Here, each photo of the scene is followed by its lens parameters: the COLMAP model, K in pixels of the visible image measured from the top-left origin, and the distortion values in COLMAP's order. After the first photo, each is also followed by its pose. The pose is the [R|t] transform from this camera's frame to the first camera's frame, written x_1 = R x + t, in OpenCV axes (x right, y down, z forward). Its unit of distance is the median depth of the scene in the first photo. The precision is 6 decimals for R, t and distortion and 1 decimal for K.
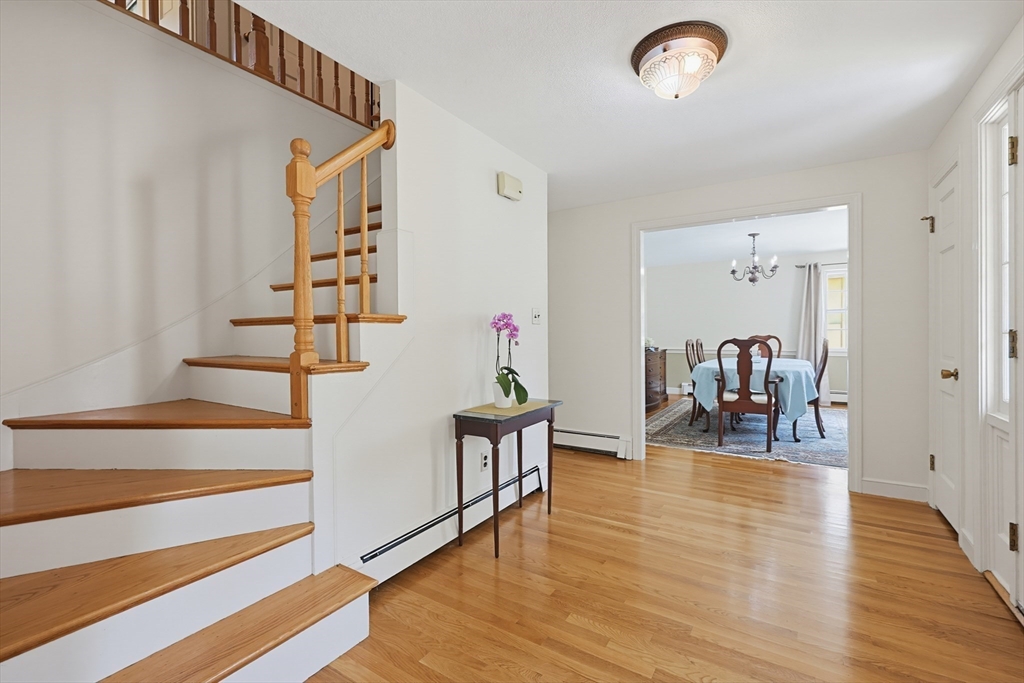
lens RADIAL K [[447.6, 0, 518.5], [0, 447.6, 341.3], [0, 0, 1]] dist [-0.004444, -0.000126]
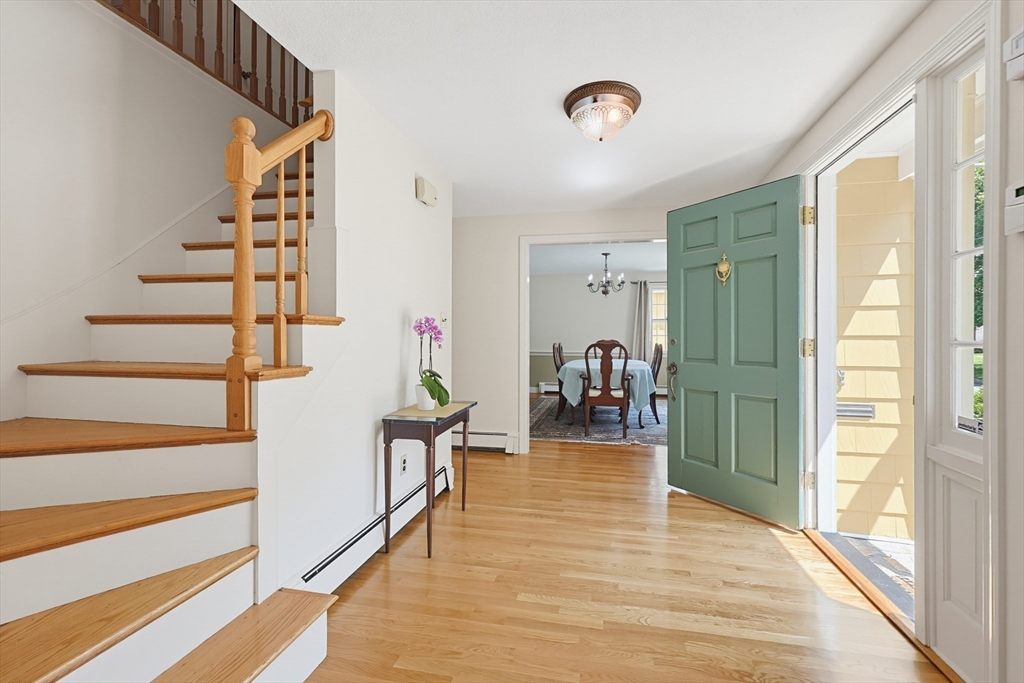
lens RADIAL K [[443.7, 0, 524.8], [0, 443.7, 340.1], [0, 0, 1]] dist [-0.002374, -0.000066]
pose [[0.933675, 0.007351, 0.358045, -0.189671], [-0.004095, 0.999943, -0.009853, -0.001094], [-0.358098, 0.007734, 0.933652, -0.019588]]
